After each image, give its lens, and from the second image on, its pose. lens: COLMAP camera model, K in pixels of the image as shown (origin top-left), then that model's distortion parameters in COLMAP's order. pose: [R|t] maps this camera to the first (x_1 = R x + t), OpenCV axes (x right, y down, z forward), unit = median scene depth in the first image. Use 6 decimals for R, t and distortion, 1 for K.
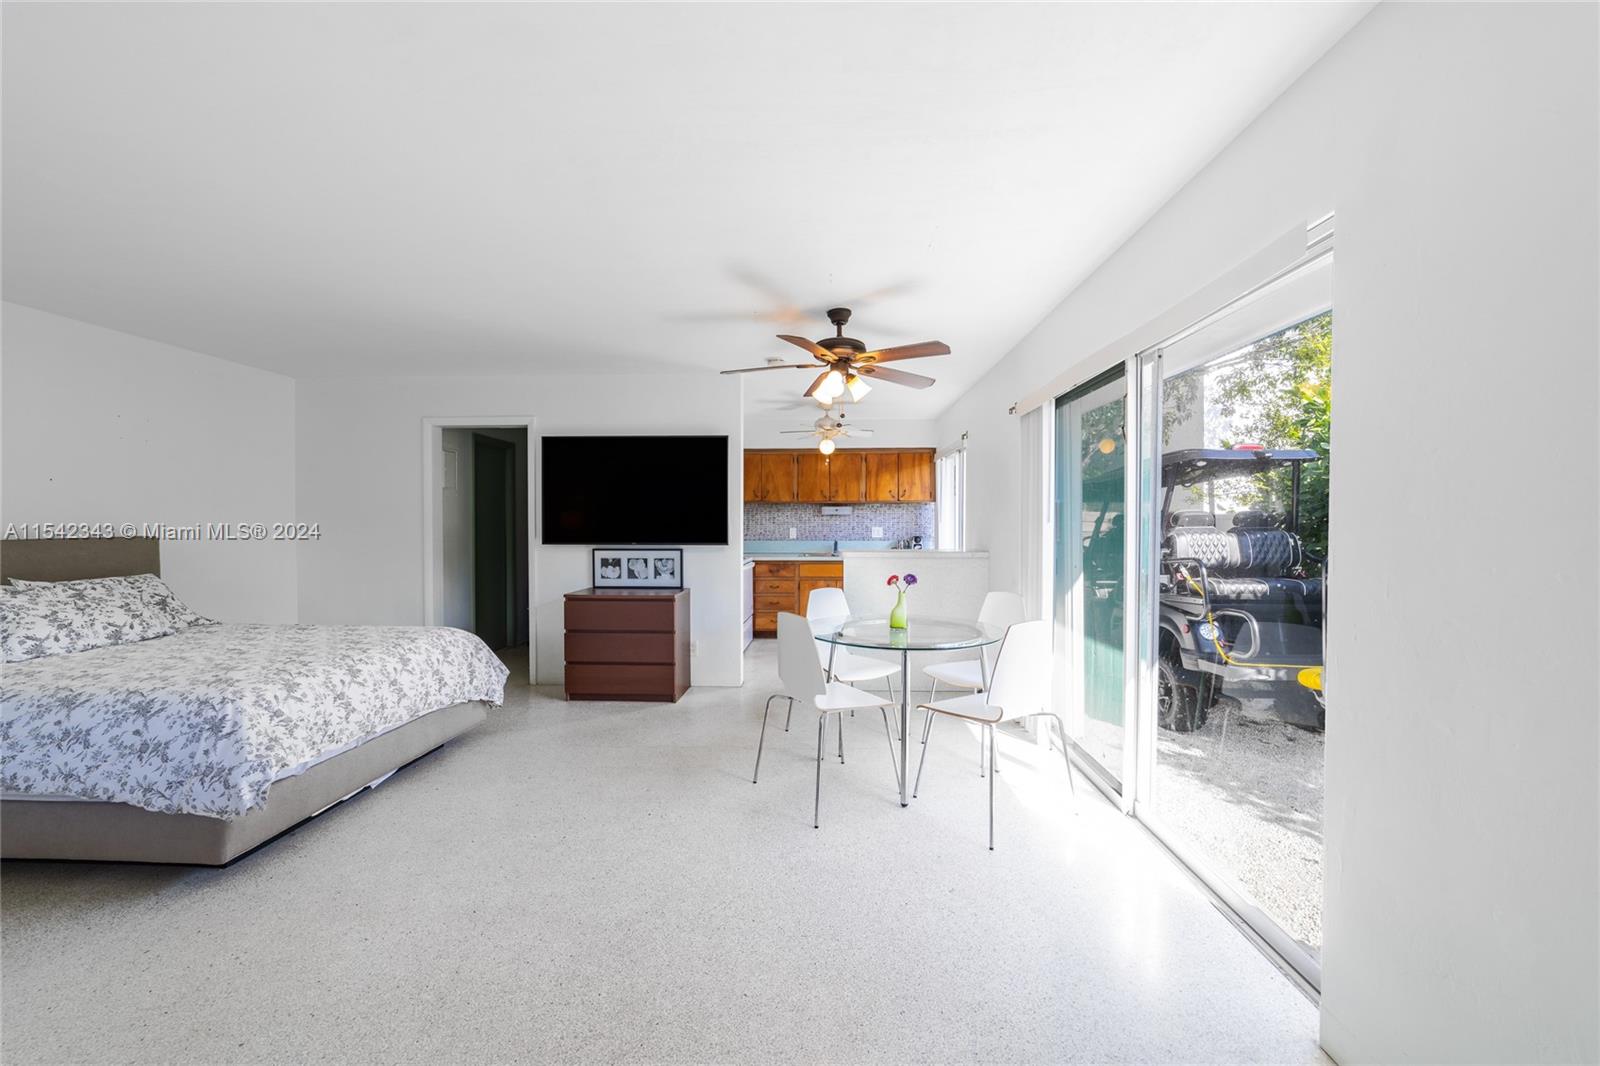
lens RADIAL K [[604.5, 0, 804.6], [0, 604.5, 533.6], [0, 0, 1]] dist [-0.014255, 0.007483]
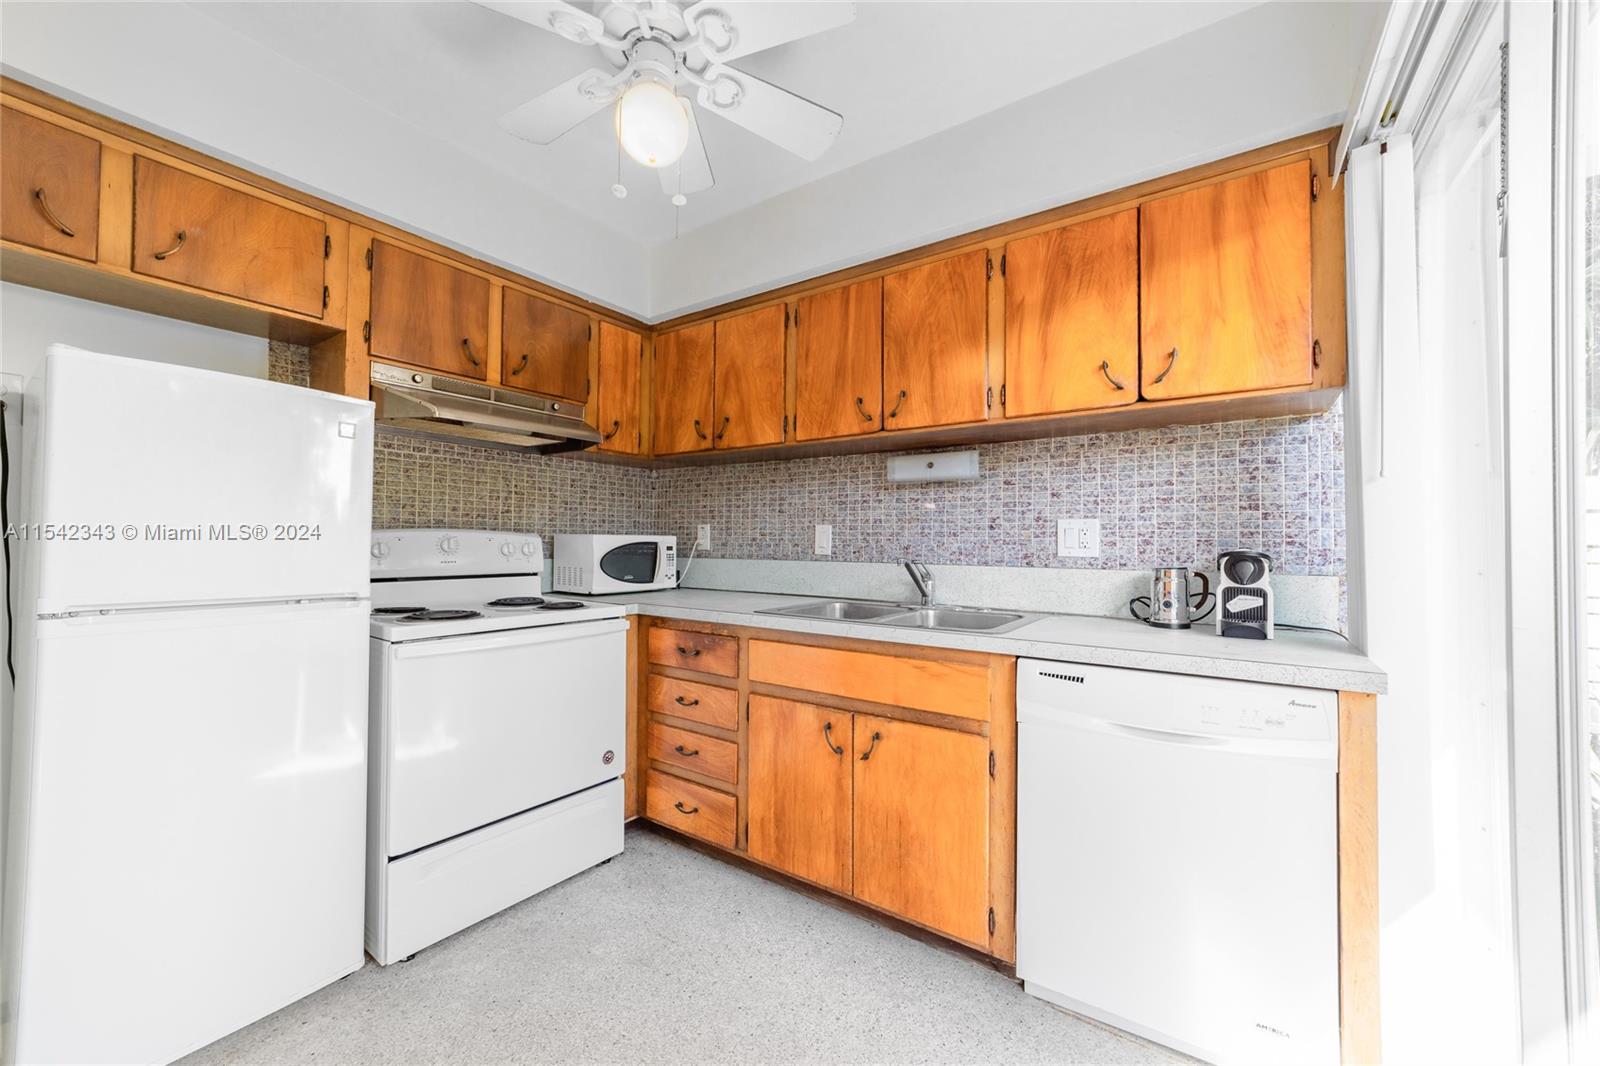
lens RADIAL K [[604.5, 0, 804.6], [0, 604.5, 533.6], [0, 0, 1]] dist [-0.014255, 0.007483]
pose [[0.847562, -0.000805, -0.530695, 0.168342], [-0.018139, 0.999371, -0.030486, 0.006887], [0.530386, 0.035465, 0.847014, 0.731163]]
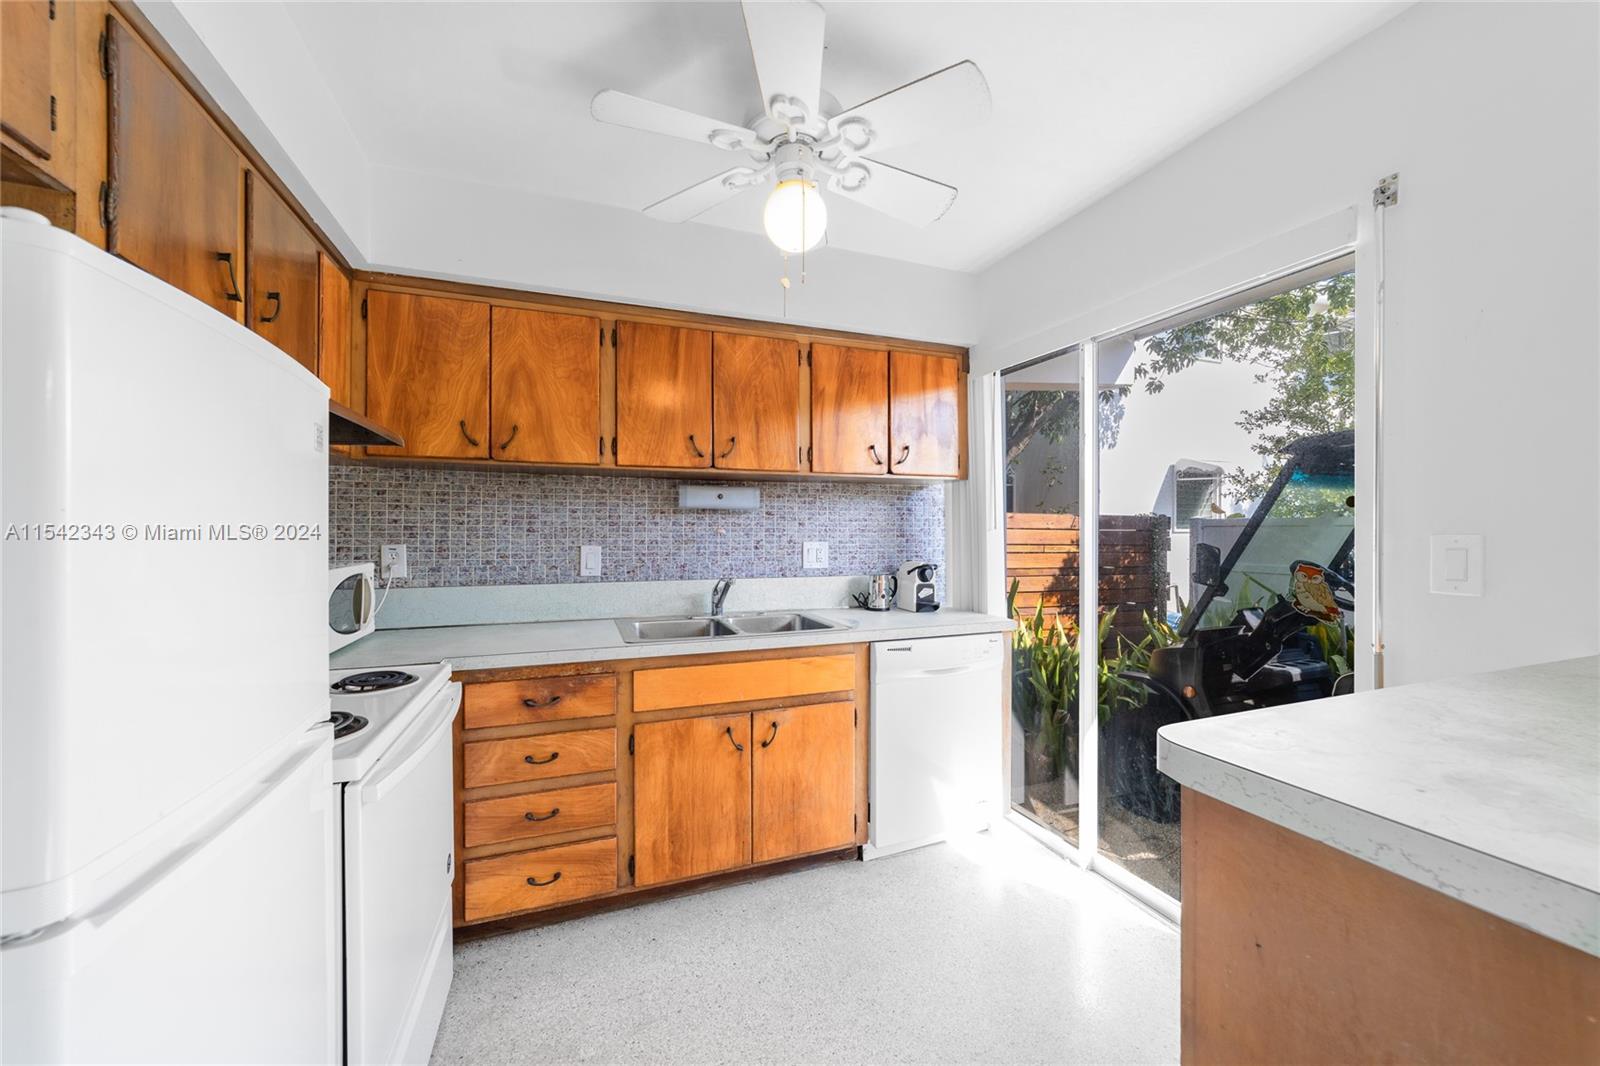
lens RADIAL K [[604.5, 0, 804.6], [0, 604.5, 533.6], [0, 0, 1]] dist [-0.014255, 0.007483]
pose [[0.917817, -0.001138, 0.397001, -0.046916], [0.006494, 0.999905, -0.012147, -0.012110], [-0.396950, 0.013727, 0.917738, 0.668552]]
